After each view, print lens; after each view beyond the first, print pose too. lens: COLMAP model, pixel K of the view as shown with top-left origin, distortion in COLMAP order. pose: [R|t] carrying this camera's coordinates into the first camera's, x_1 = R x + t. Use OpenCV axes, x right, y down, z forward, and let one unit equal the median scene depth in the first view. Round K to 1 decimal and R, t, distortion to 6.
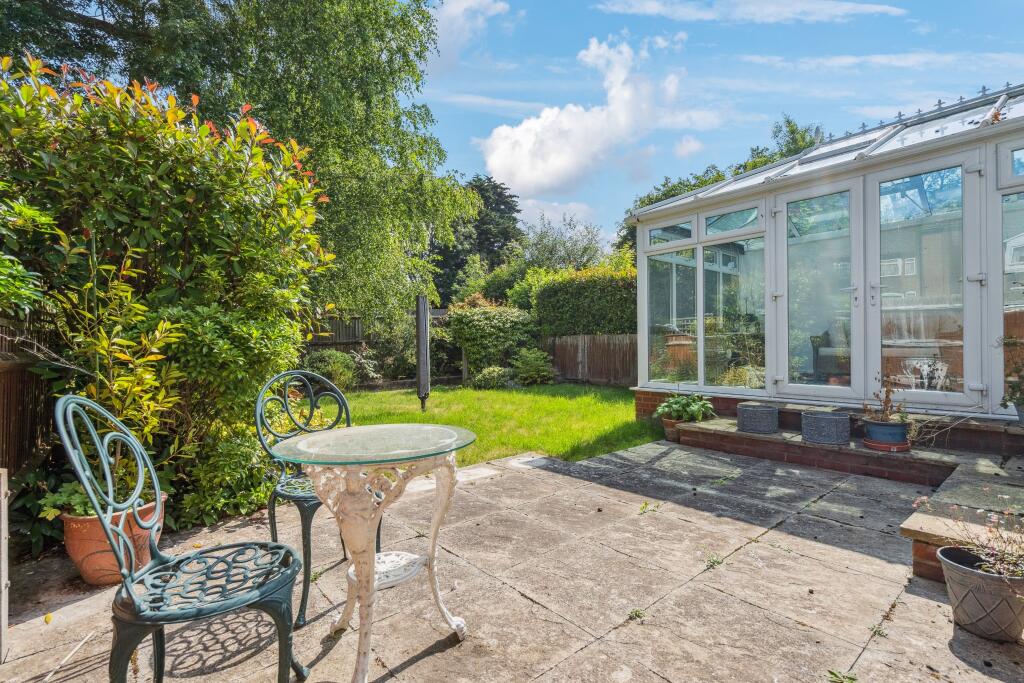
lens RADIAL K [[470.1, 0, 512.0], [0, 470.1, 341.5], [0, 0, 1]] dist [-0.001616, -0.000066]
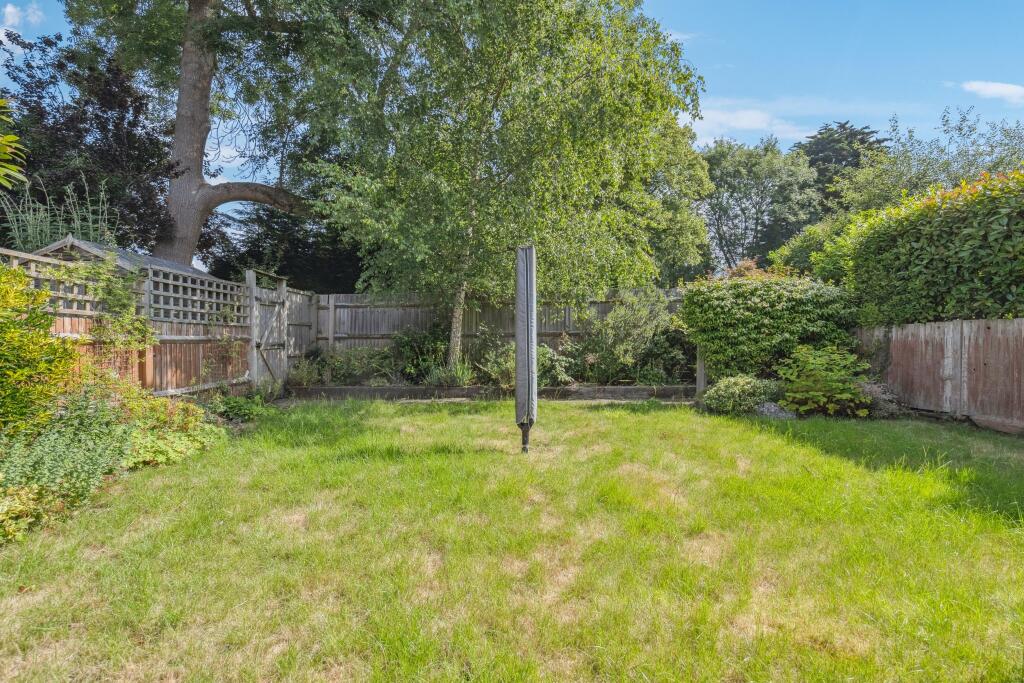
lens RADIAL K [[470.1, 0, 512.0], [0, 470.1, 341.5], [0, 0, 1]] dist [-0.001616, -0.000066]
pose [[0.776423, 0.016950, -0.629984, 0.099675], [-0.011670, 0.999854, 0.012518, 0.006174], [0.630104, -0.002367, 0.776507, 0.343091]]
